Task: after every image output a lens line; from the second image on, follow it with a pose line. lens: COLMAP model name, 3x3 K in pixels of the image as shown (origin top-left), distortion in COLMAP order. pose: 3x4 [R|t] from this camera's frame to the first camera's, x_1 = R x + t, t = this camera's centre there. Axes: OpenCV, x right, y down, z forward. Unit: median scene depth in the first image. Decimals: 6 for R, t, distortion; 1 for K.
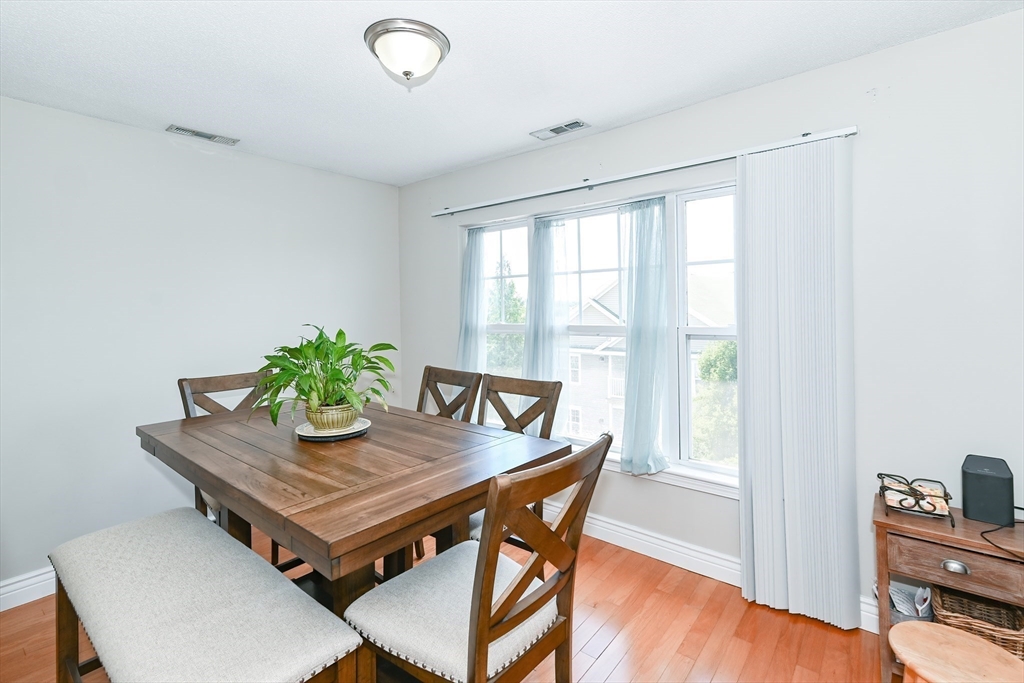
lens RADIAL K [[469.3, 0, 509.8], [0, 469.3, 311.1], [0, 0, 1]] dist [0.001002, 0.000002]
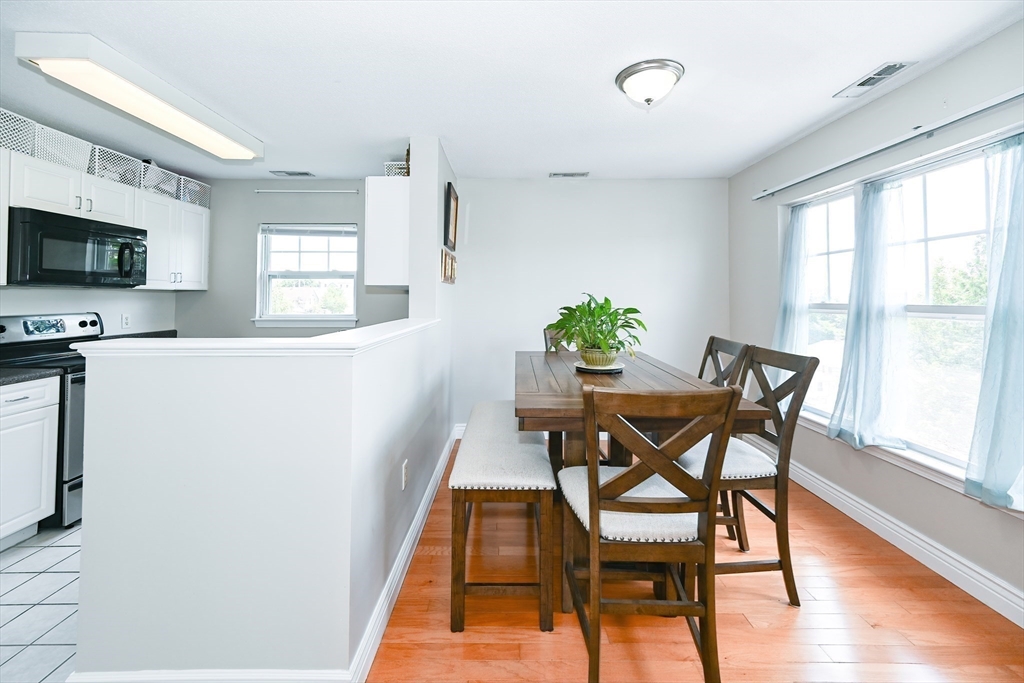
lens RADIAL K [[413.8, 0, 513.6], [0, 413.8, 288.1], [0, 0, 1]] dist [0.001762, 0.000415]
pose [[0.641732, -0.006381, -0.766902, 0.287627], [-0.011657, 0.999769, -0.018073, 0.026144], [0.766840, 0.020538, 0.641509, -0.005833]]
